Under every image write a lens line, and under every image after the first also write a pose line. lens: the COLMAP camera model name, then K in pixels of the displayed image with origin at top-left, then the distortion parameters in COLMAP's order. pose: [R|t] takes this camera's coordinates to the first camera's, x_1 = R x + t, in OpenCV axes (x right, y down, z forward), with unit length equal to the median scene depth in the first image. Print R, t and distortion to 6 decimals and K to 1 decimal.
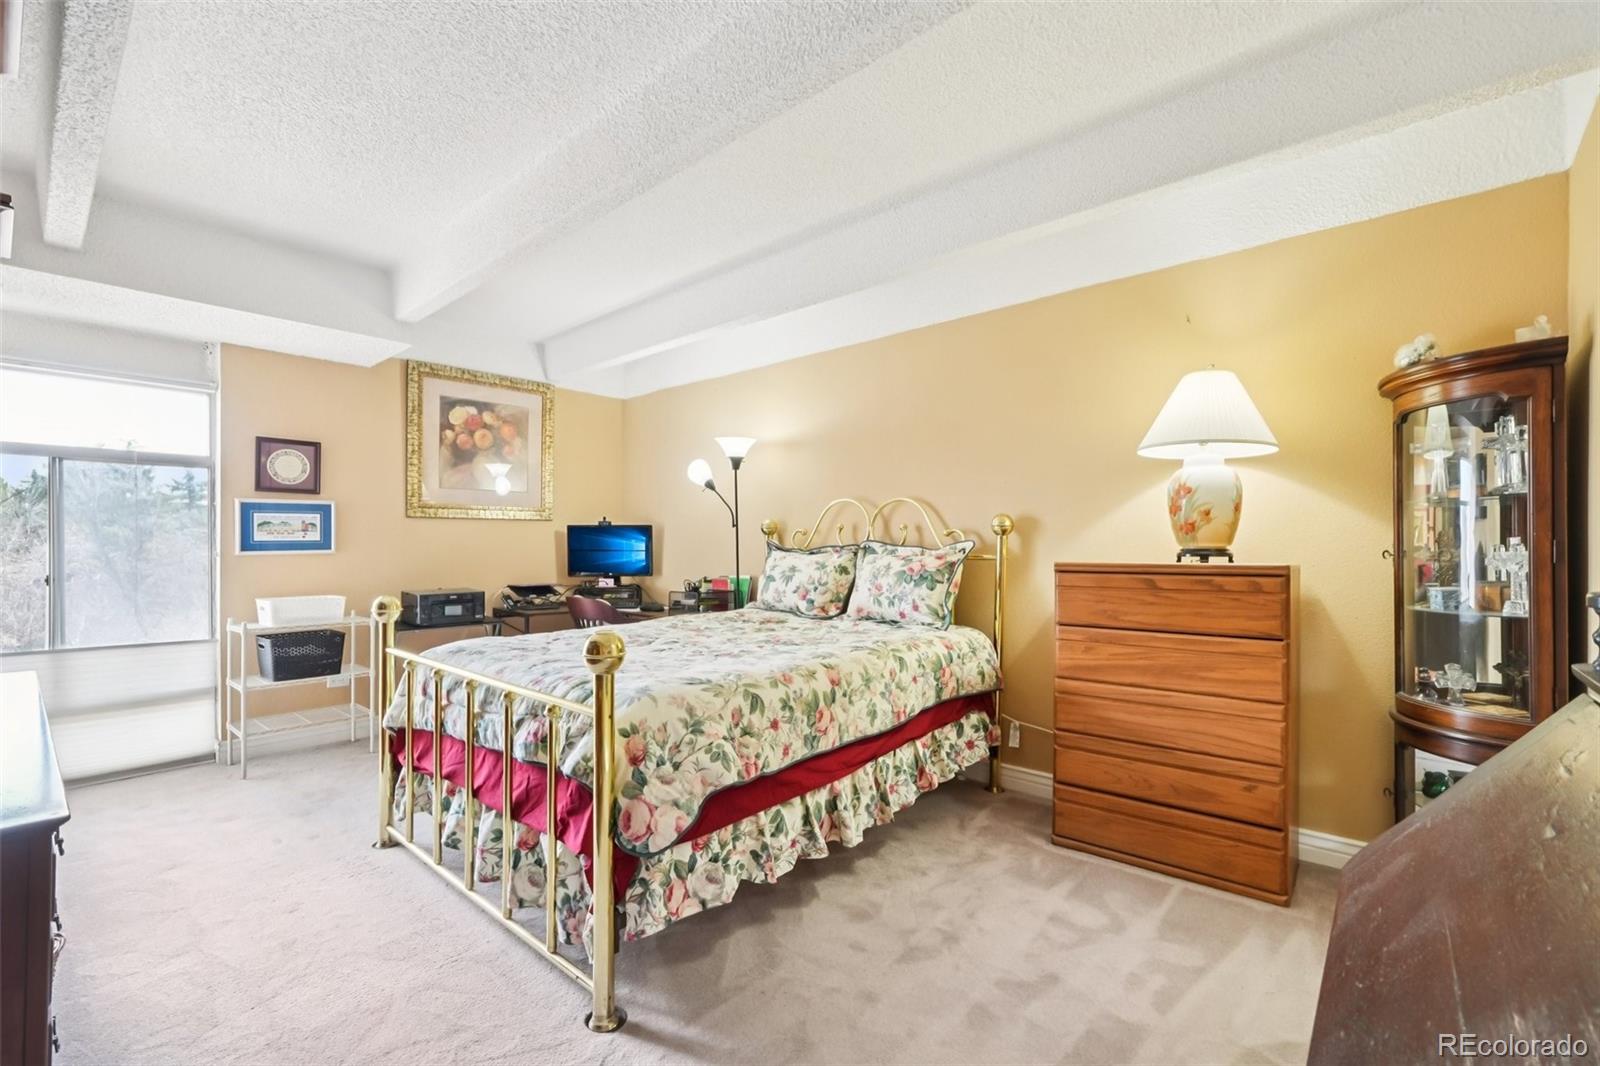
lens RADIAL K [[689.5, 0, 802.6], [0, 689.5, 551.9], [0, 0, 1]] dist [0.002224, 0.000706]
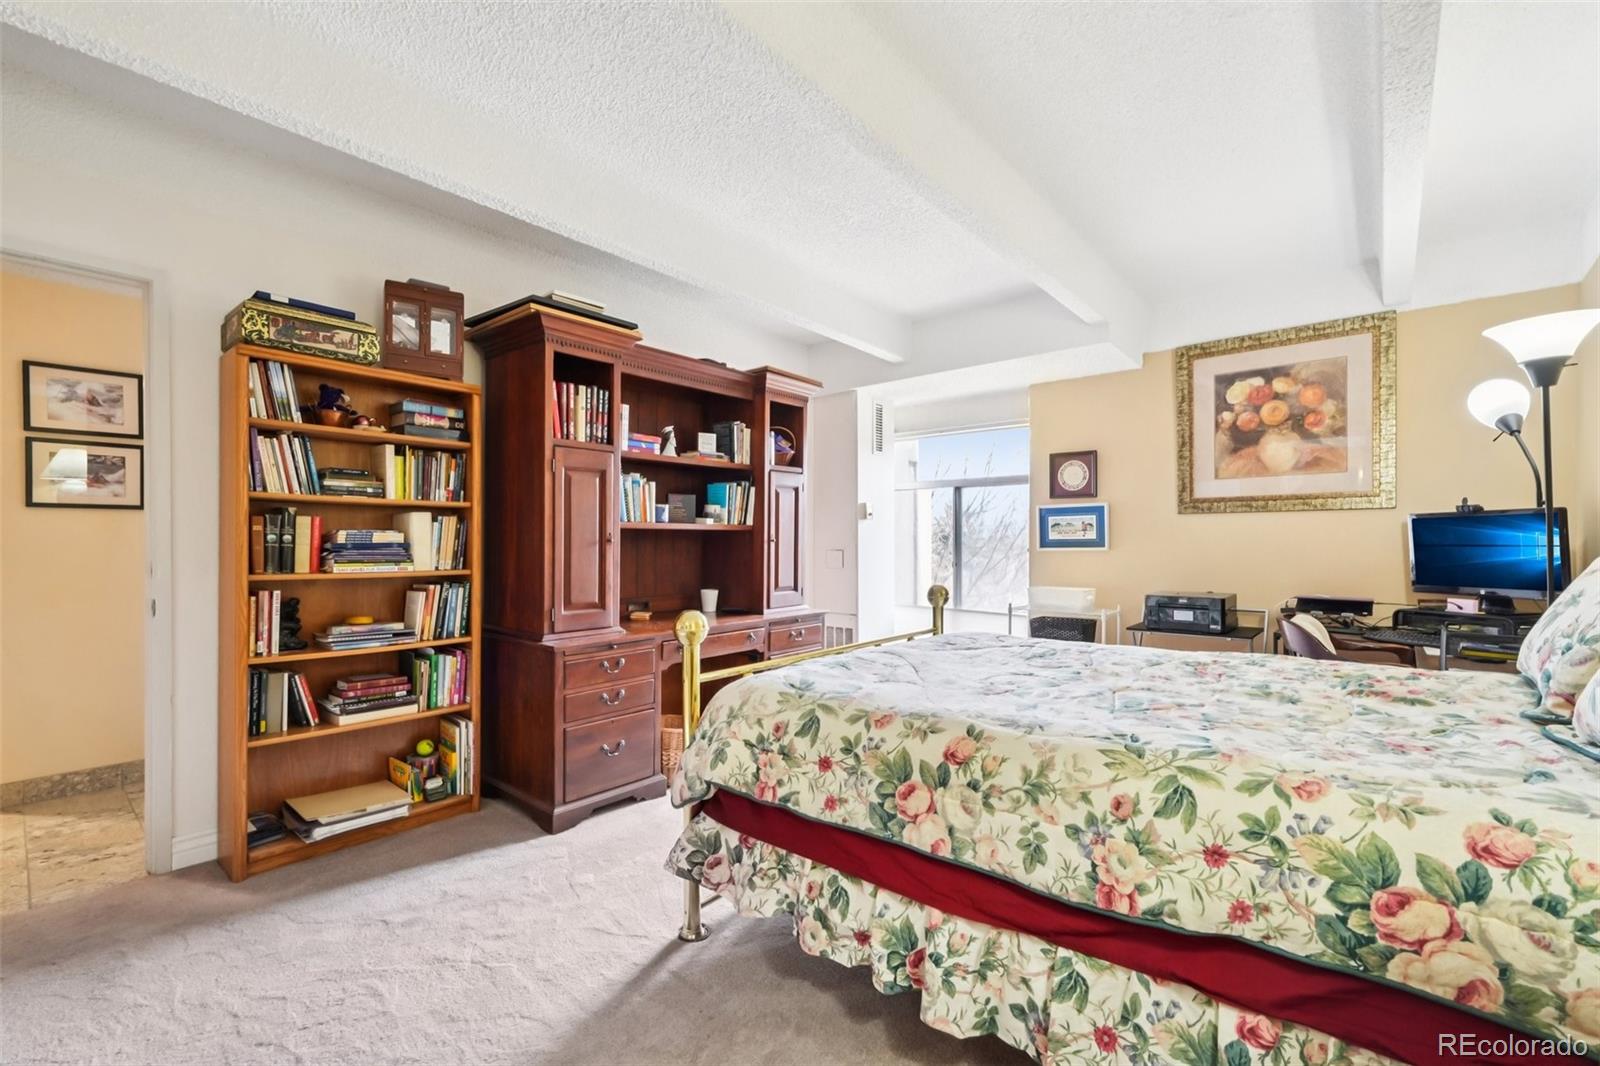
lens RADIAL K [[629.0, 0, 711.0], [0, 629.0, 538.5], [0, 0, 1]] dist [-0.000667, 0.000066]
pose [[0.004105, -0.006273, -0.999972, 0.311071], [-0.012755, 0.999899, -0.006325, -0.002884], [0.999910, 0.012781, 0.004025, 0.383953]]
